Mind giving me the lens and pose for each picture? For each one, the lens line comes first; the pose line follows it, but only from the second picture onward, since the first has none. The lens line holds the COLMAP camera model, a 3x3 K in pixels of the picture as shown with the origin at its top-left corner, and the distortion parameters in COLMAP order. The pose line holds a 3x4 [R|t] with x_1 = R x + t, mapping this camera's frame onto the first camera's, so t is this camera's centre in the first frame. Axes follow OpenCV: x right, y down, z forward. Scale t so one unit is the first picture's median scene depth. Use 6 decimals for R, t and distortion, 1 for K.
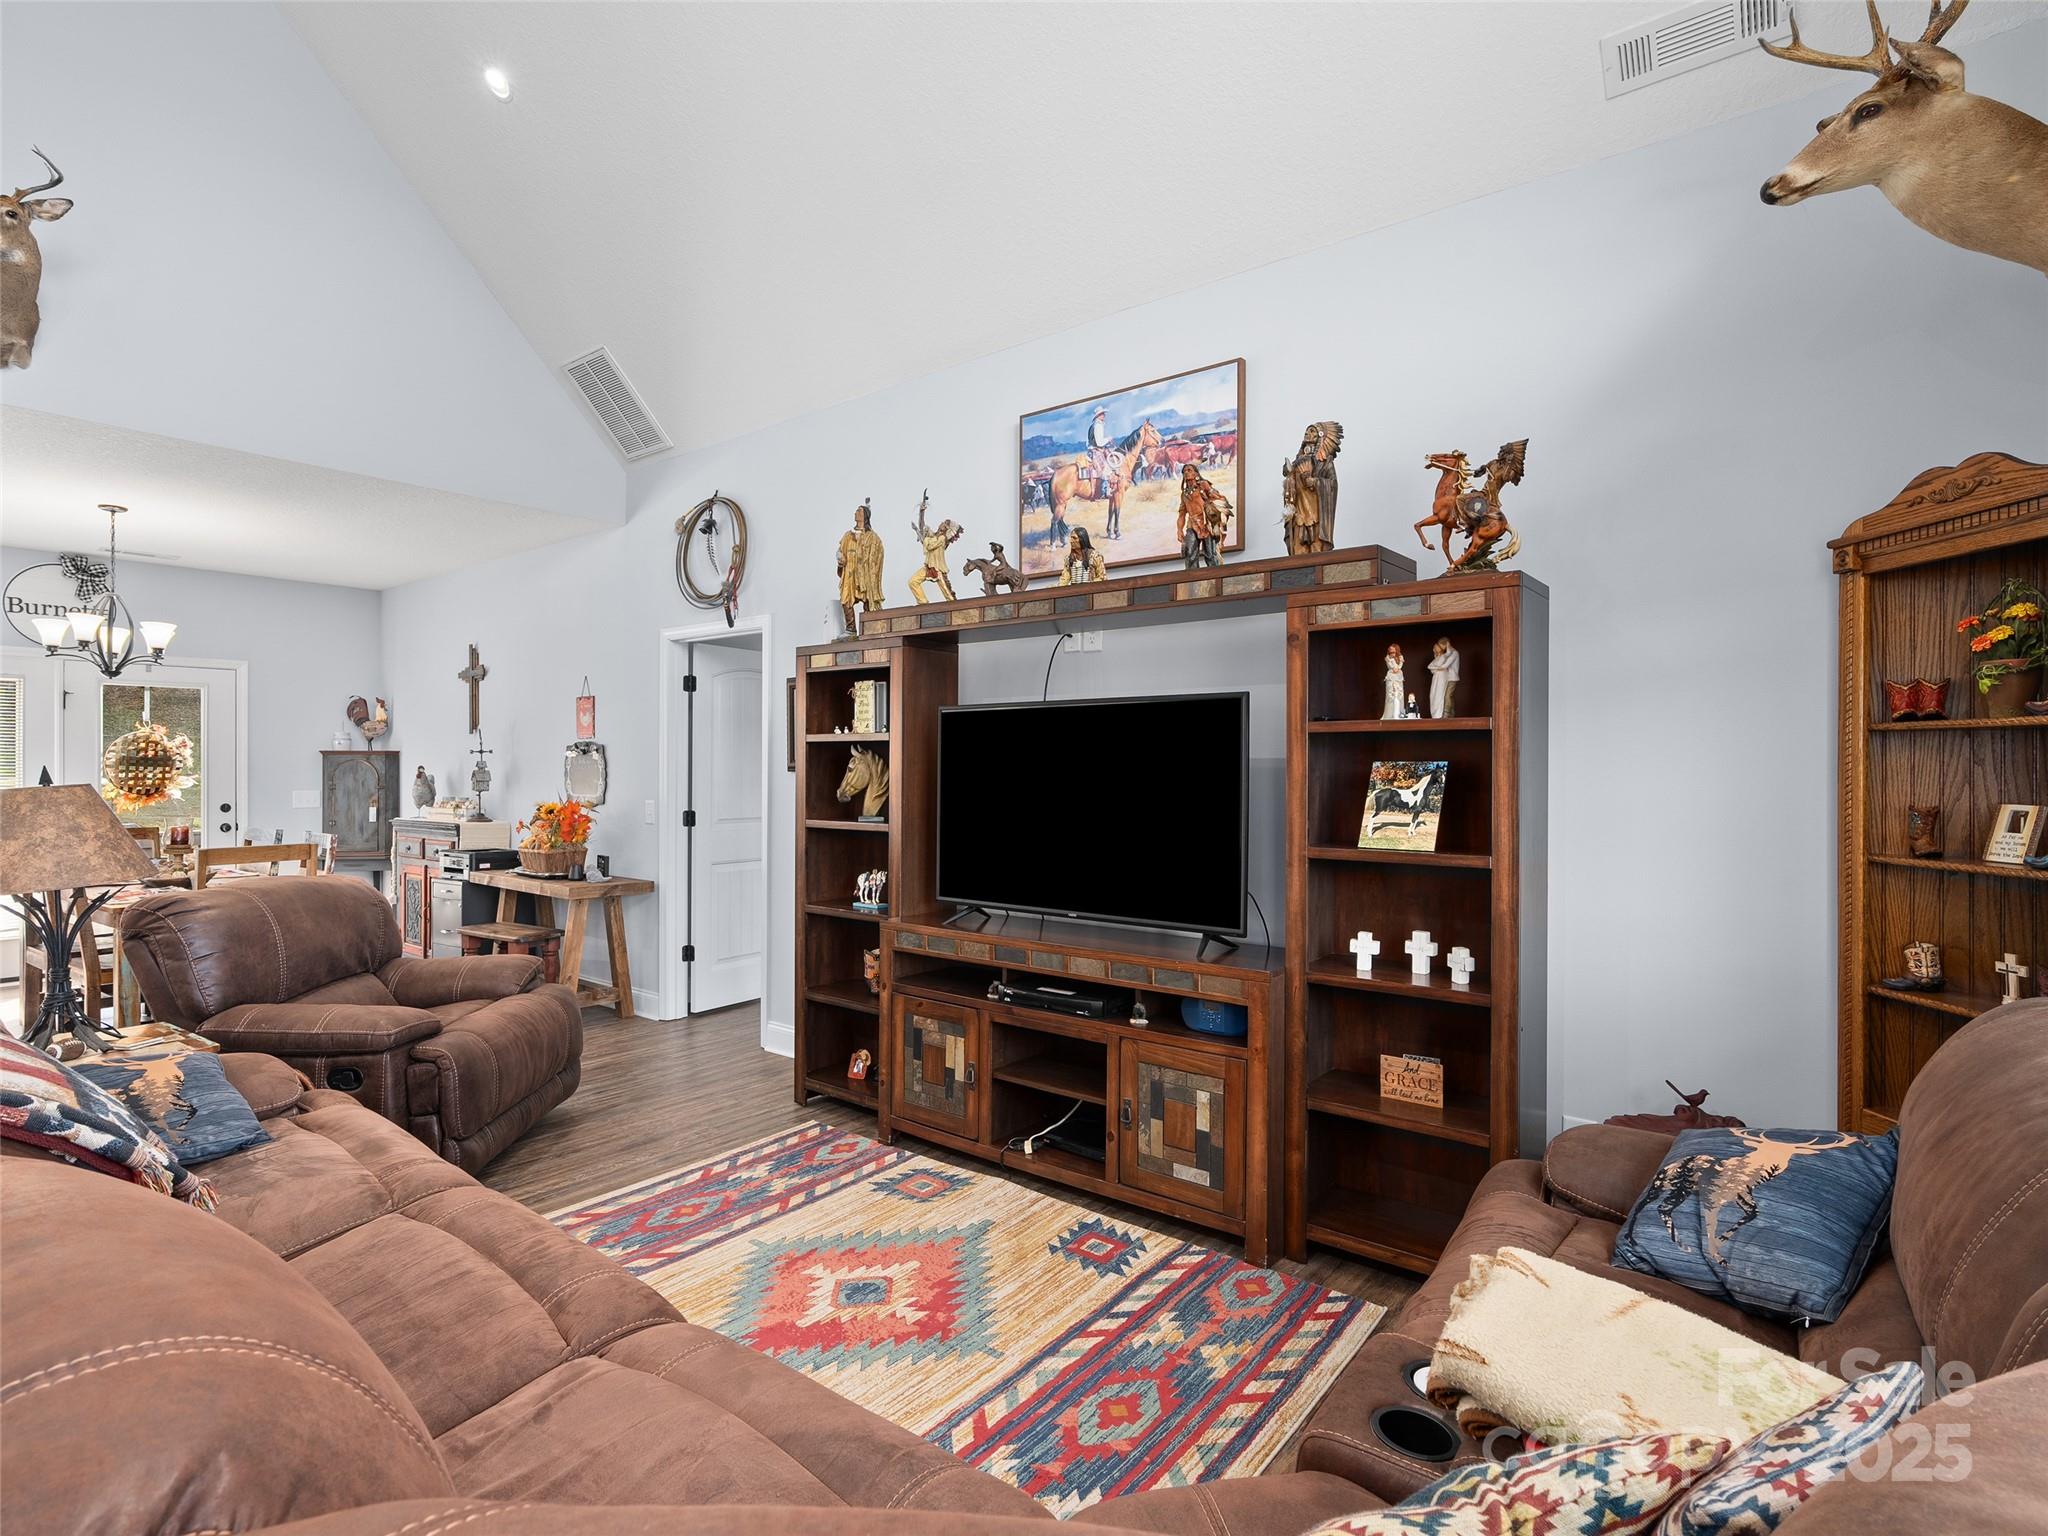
lens RADIAL K [[1036.0, 0, 1022.1], [0, 1036.0, 769.1], [0, 0, 1]] dist [-0.008773, 0.001453]
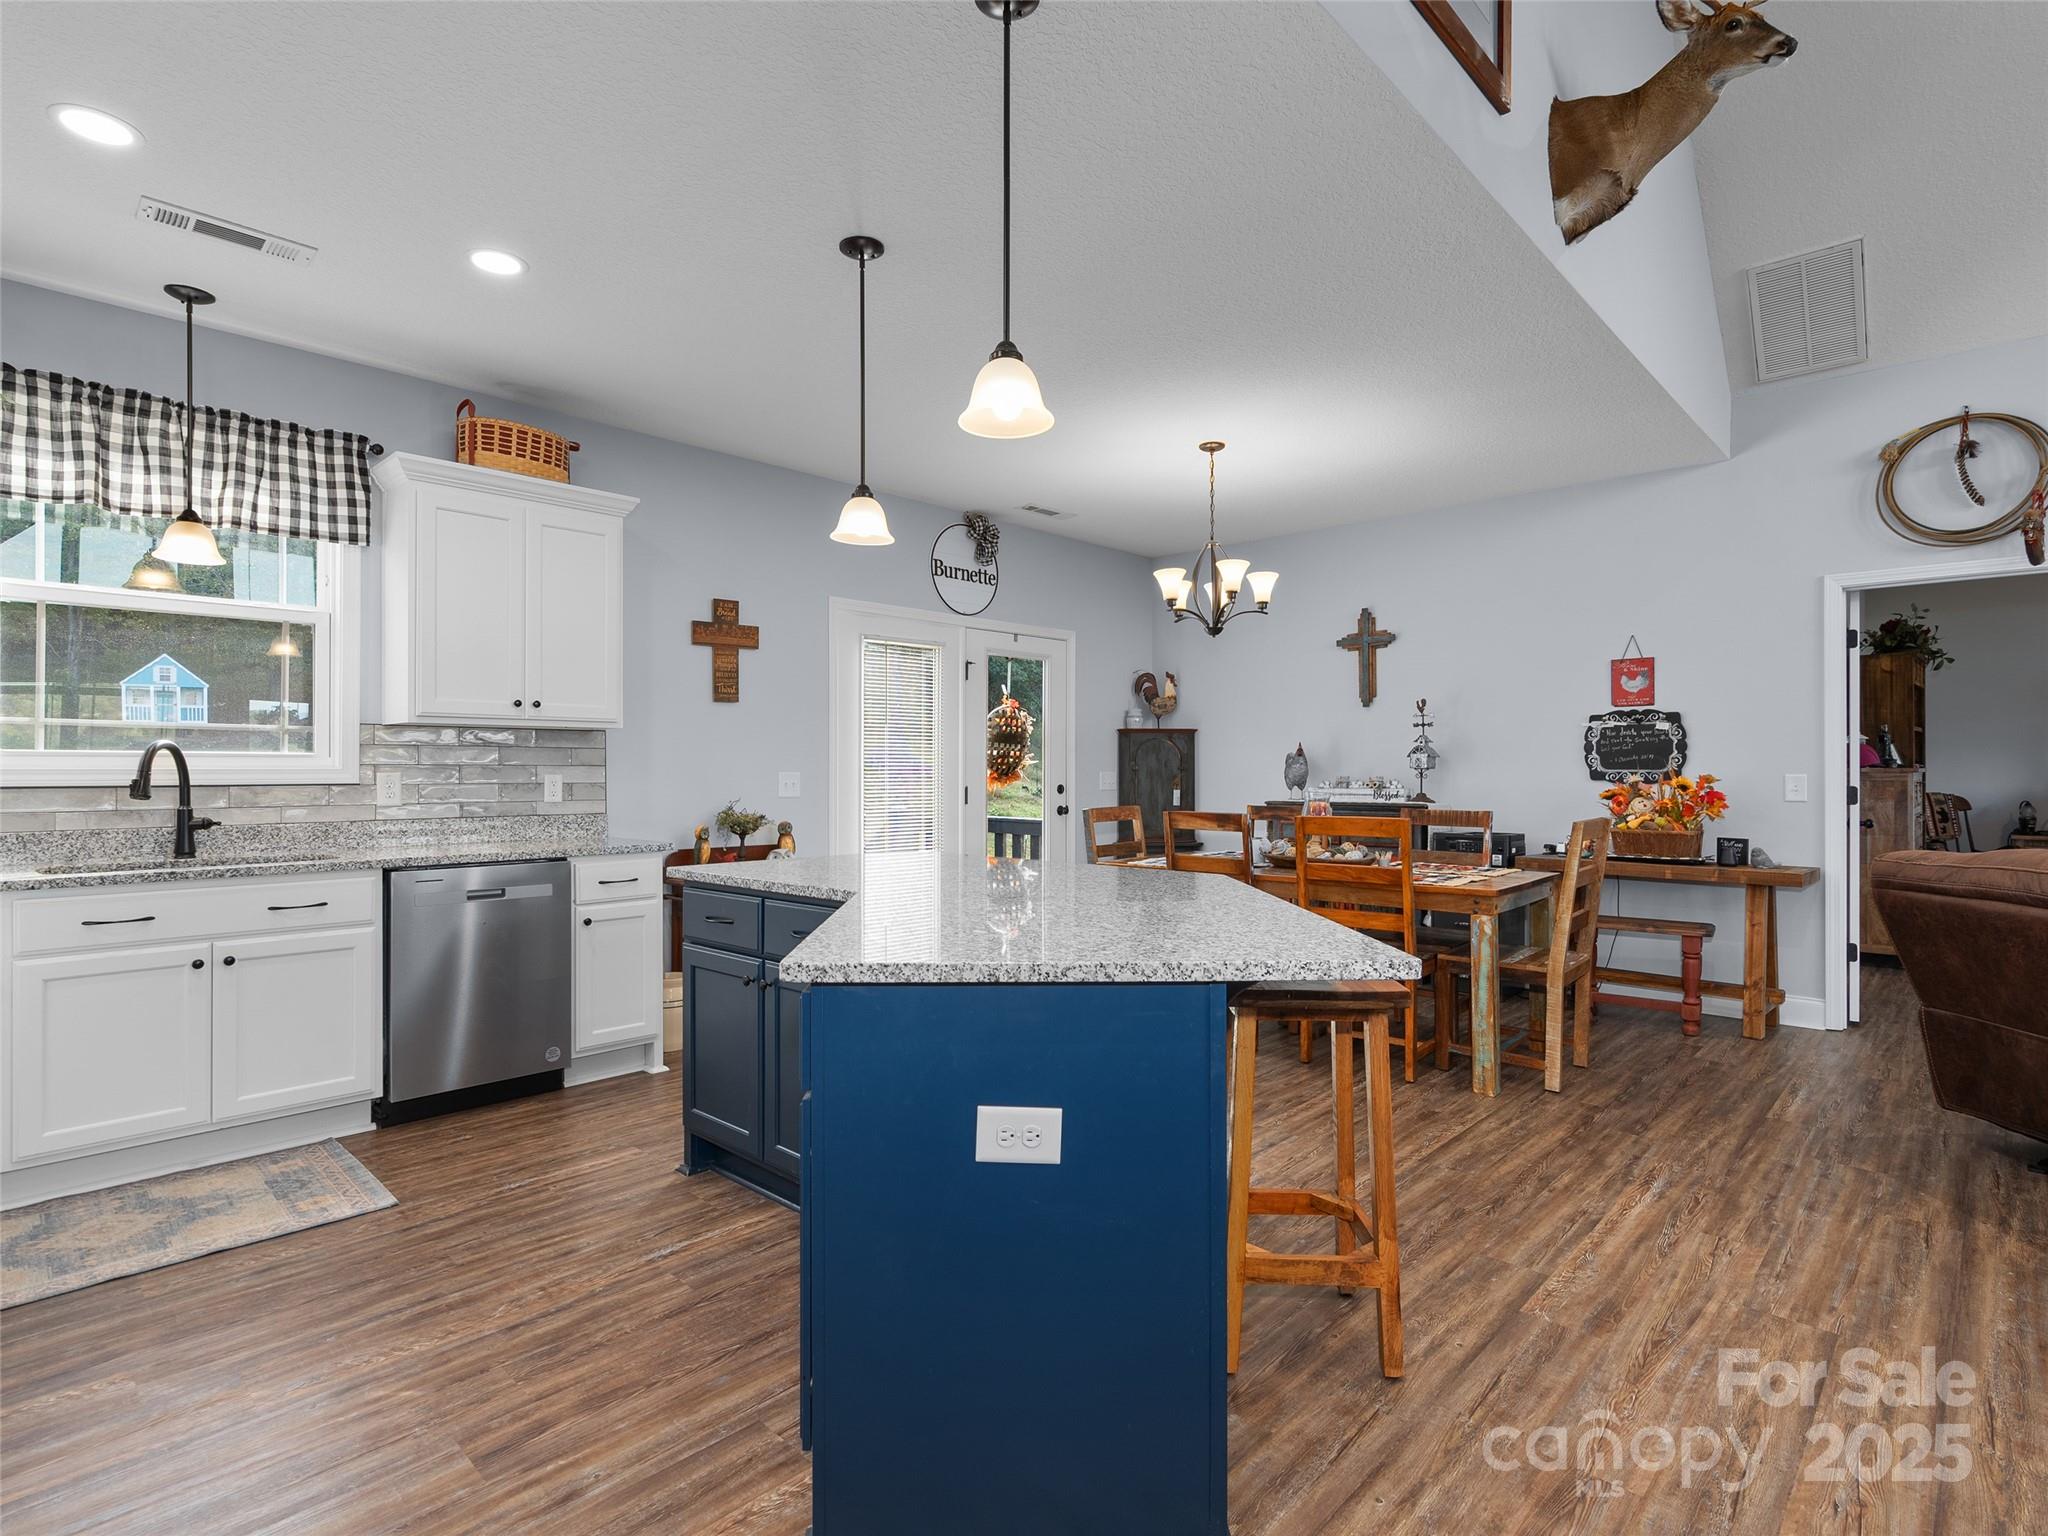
lens RADIAL K [[1036.0, 0, 1022.1], [0, 1036.0, 769.1], [0, 0, 1]] dist [-0.008773, 0.001453]
pose [[0.995662, 0.000298, -0.093048, -1.339885], [-0.000519, 0.999997, -0.002351, 0.040755], [0.093047, 0.002389, 0.995659, 0.123731]]
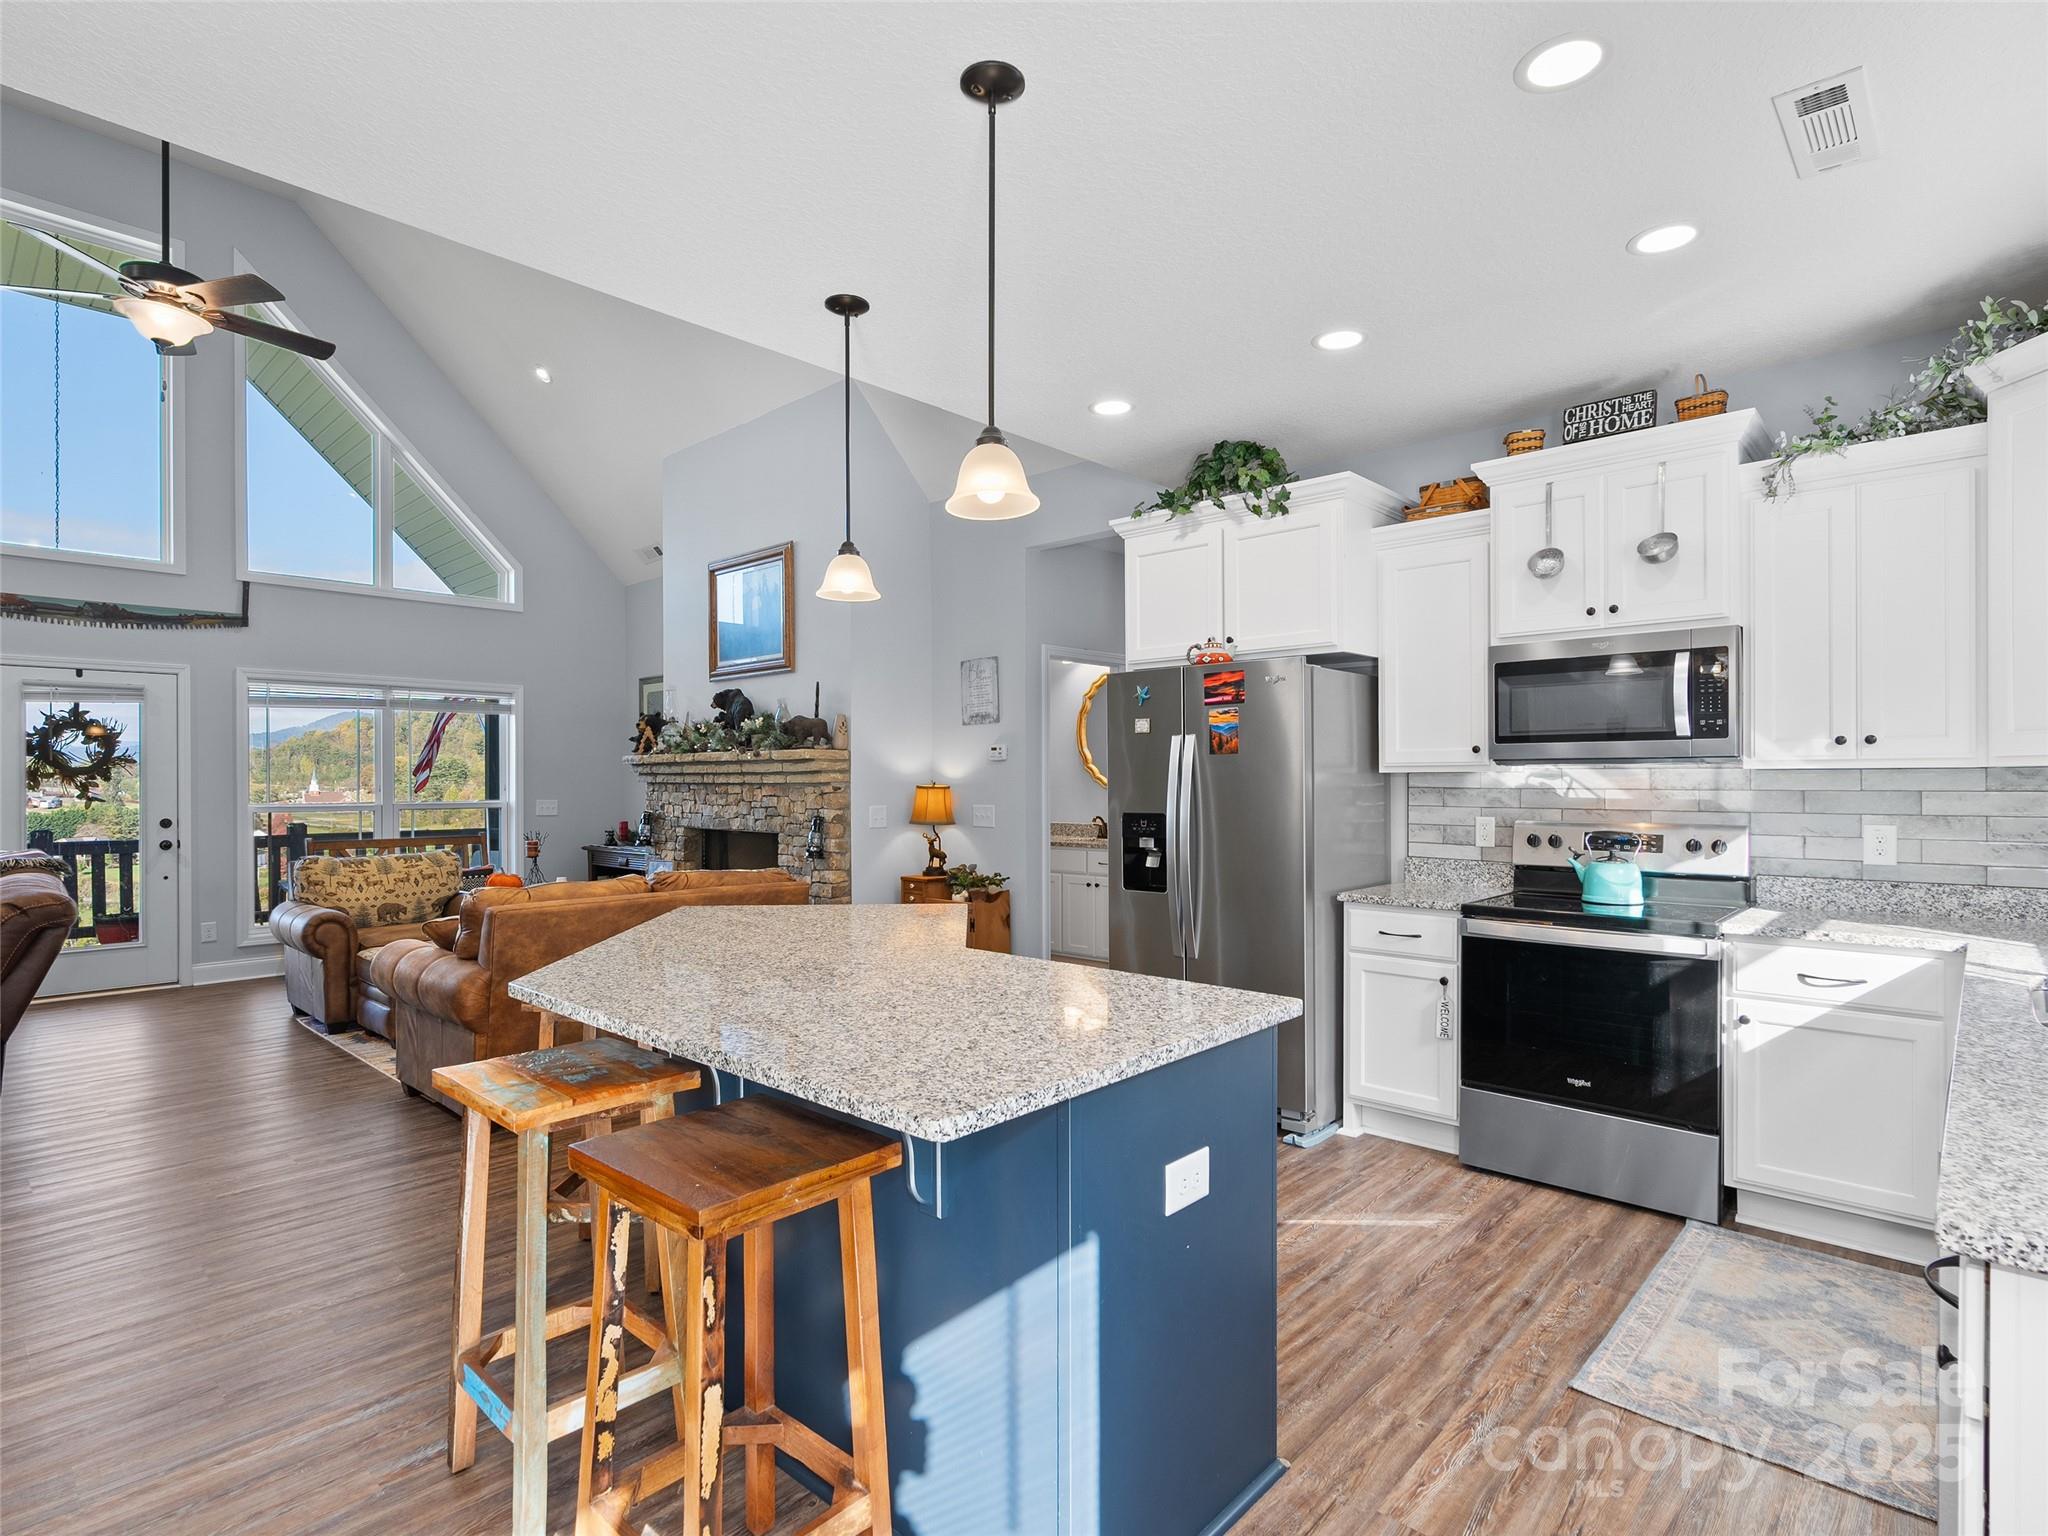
lens RADIAL K [[1052.3, 0, 1020.3], [0, 1052.3, 775.5], [0, 0, 1]] dist [-0.004850, 0.001627]
pose [[-0.997148, 0.004540, 0.075328, -1.586624], [0.004694, 0.999987, 0.001865, 0.000959], [-0.075319, 0.002213, -0.997157, 1.424678]]
